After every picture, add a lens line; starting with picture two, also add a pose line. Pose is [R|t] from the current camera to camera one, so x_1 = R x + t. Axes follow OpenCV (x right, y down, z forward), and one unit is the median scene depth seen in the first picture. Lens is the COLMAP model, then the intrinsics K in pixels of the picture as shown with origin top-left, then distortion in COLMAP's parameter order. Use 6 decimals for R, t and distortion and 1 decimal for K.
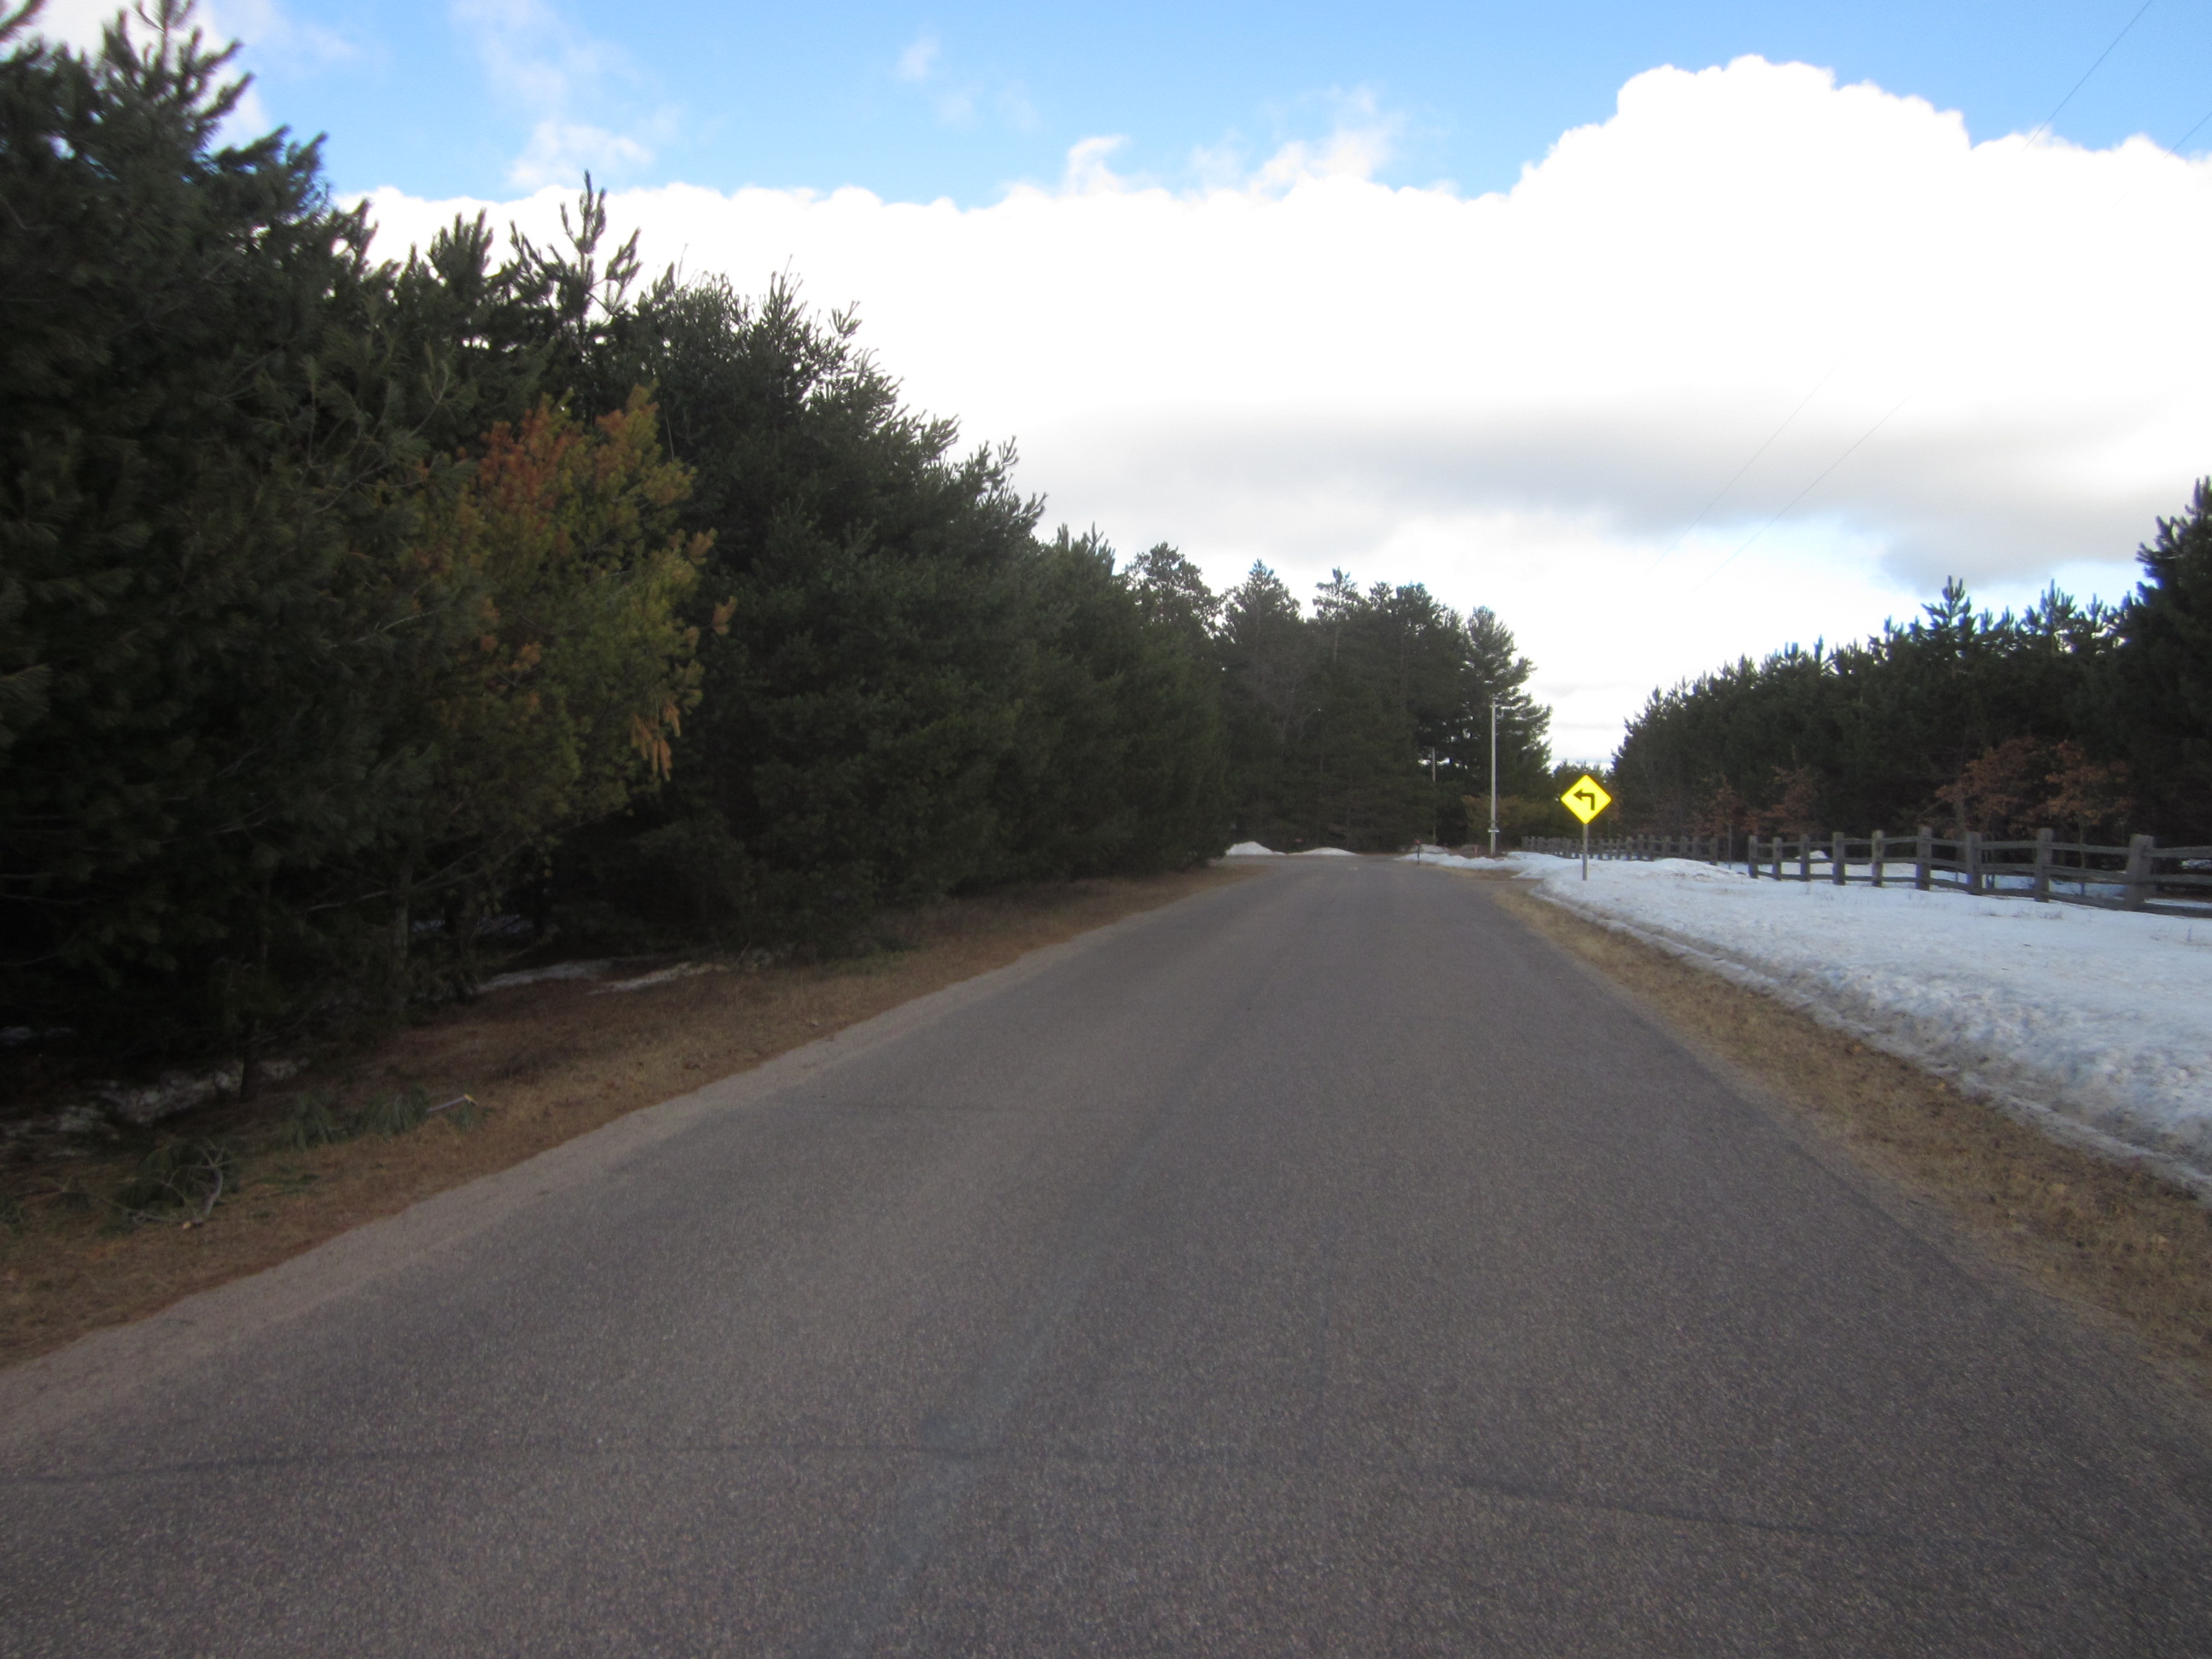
lens RADIAL K [[1862.4, 0, 1106.0], [0, 1862.4, 829.5], [0, 0, 1]] dist [-0.025367, 0.012601]
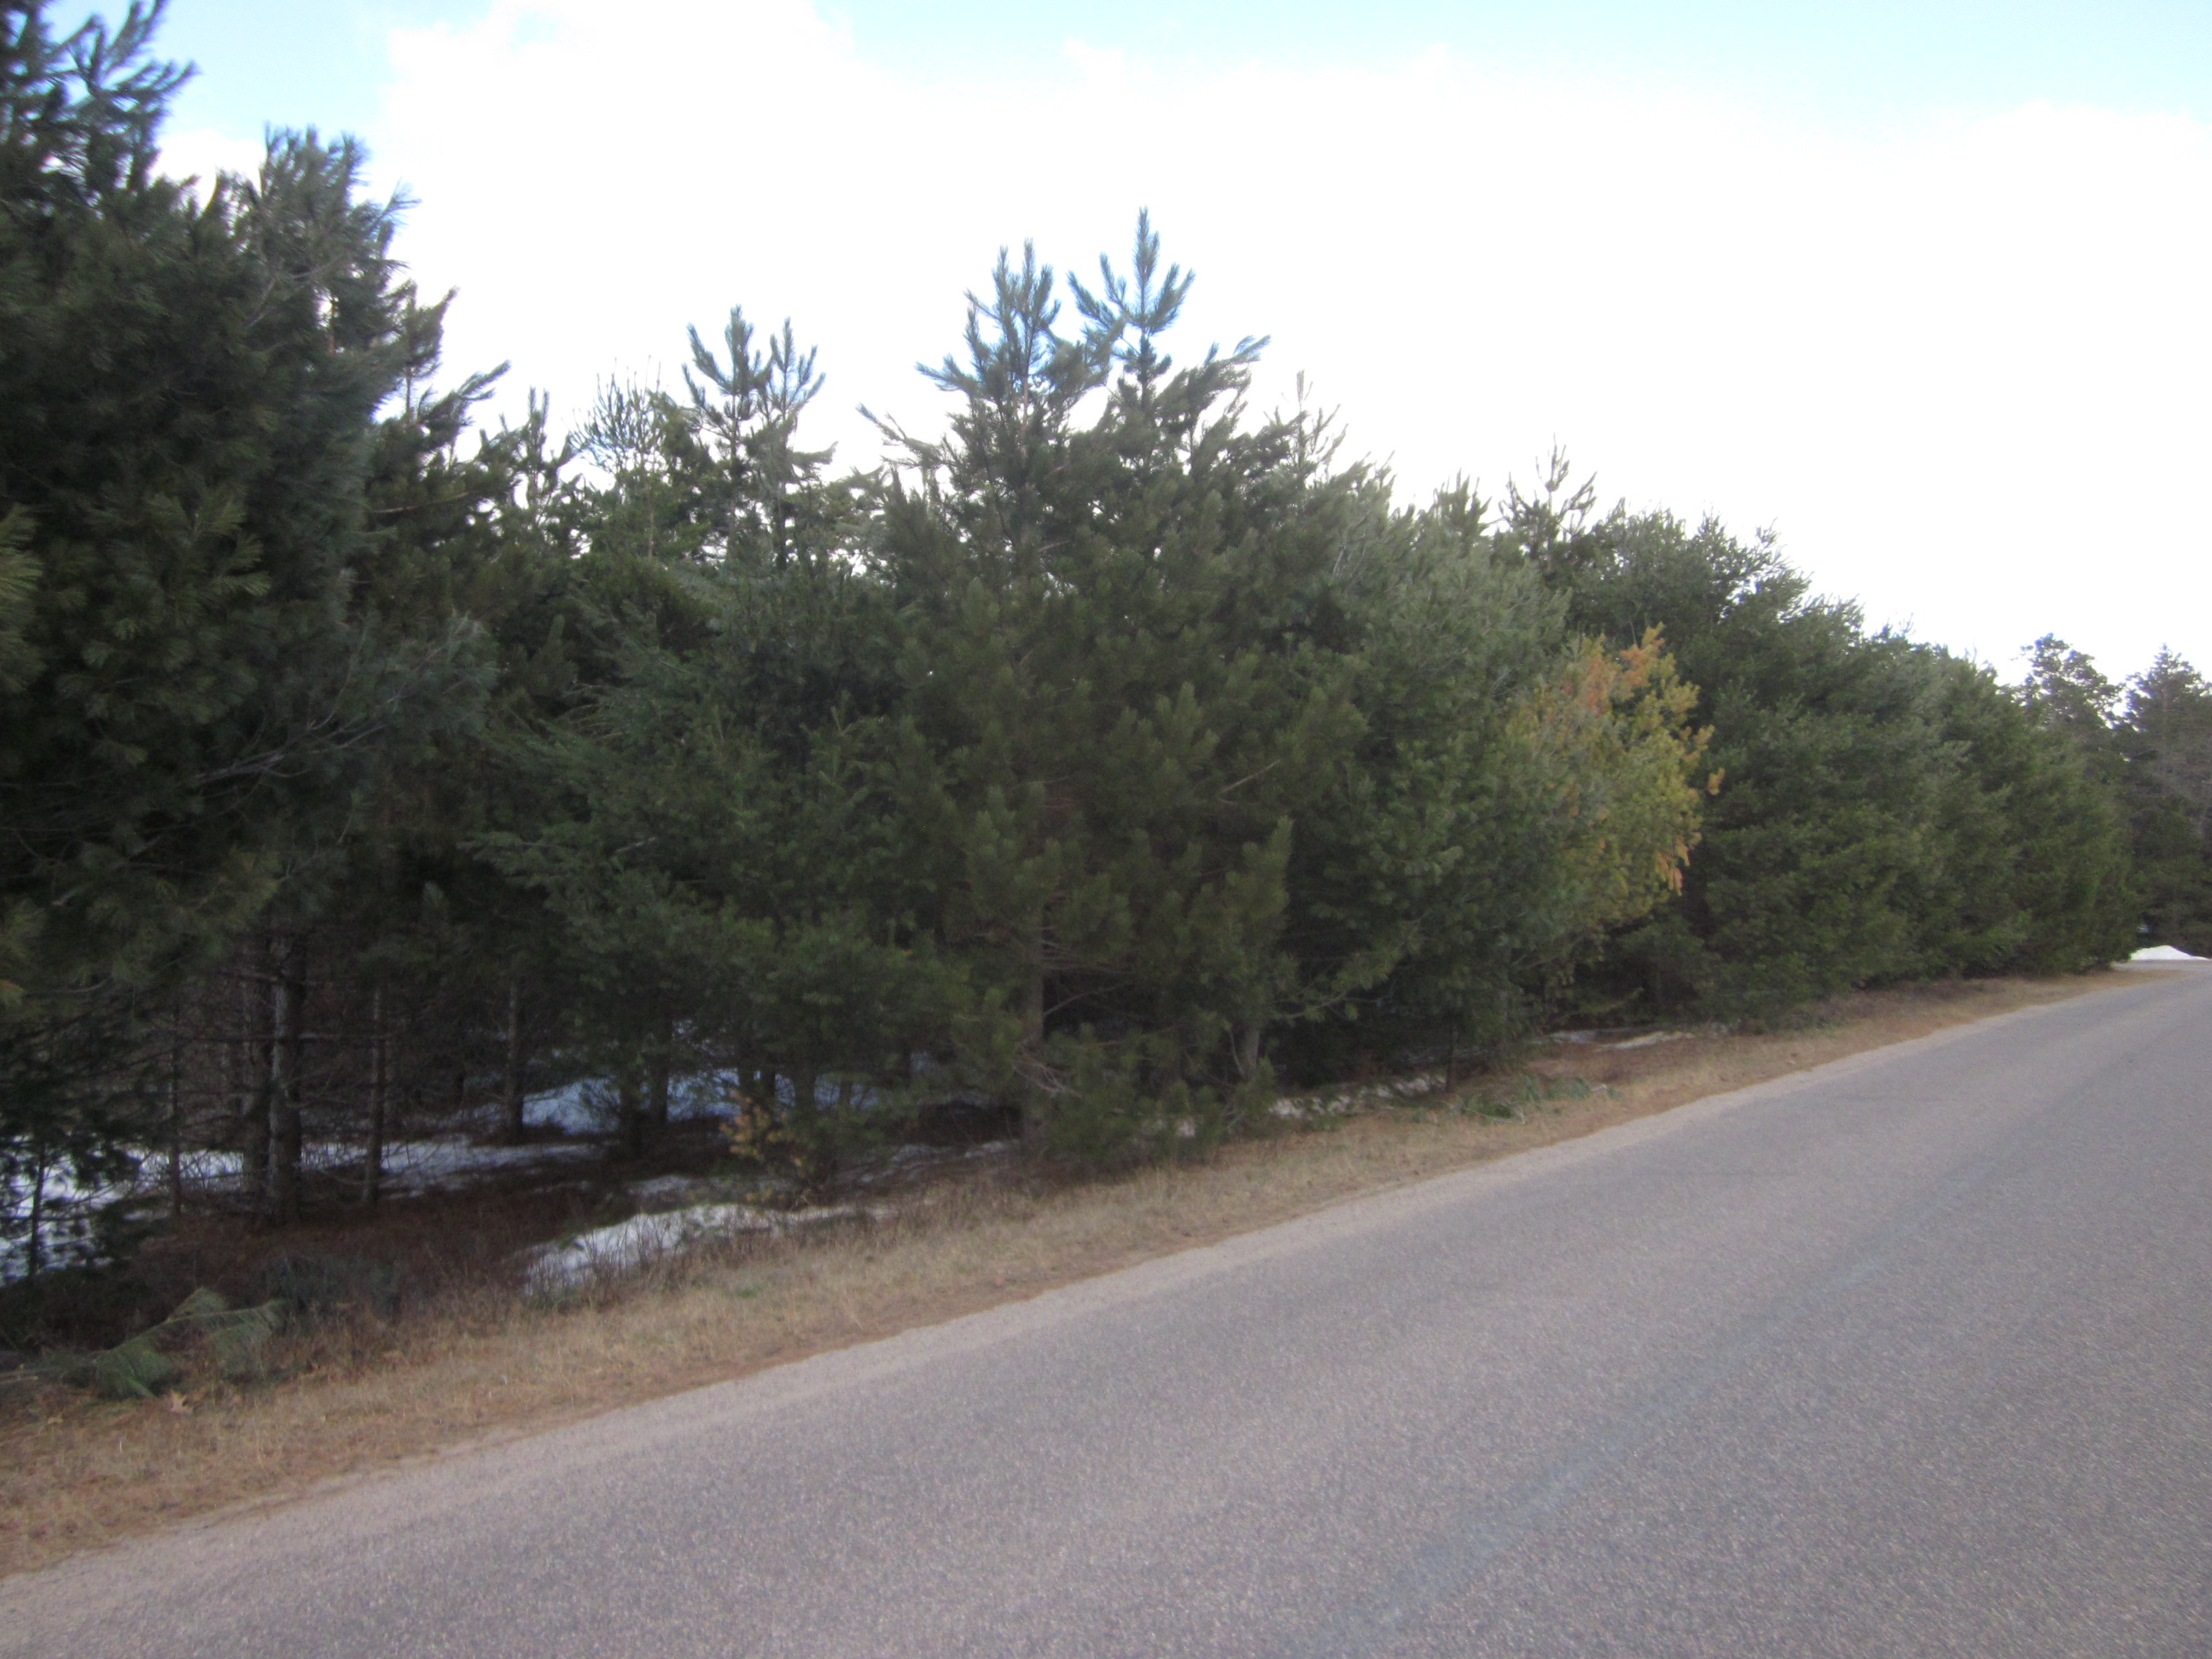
lens RADIAL K [[1957.3, 0, 1108.2], [0, 1957.3, 813.5], [0, 0, 1]] dist [0.004437, -0.014970]
pose [[0.912327, -0.031056, -0.408283, -0.009780], [0.004891, 0.997875, -0.064975, 0.005206], [0.409433, 0.057281, 0.910540, -0.424914]]
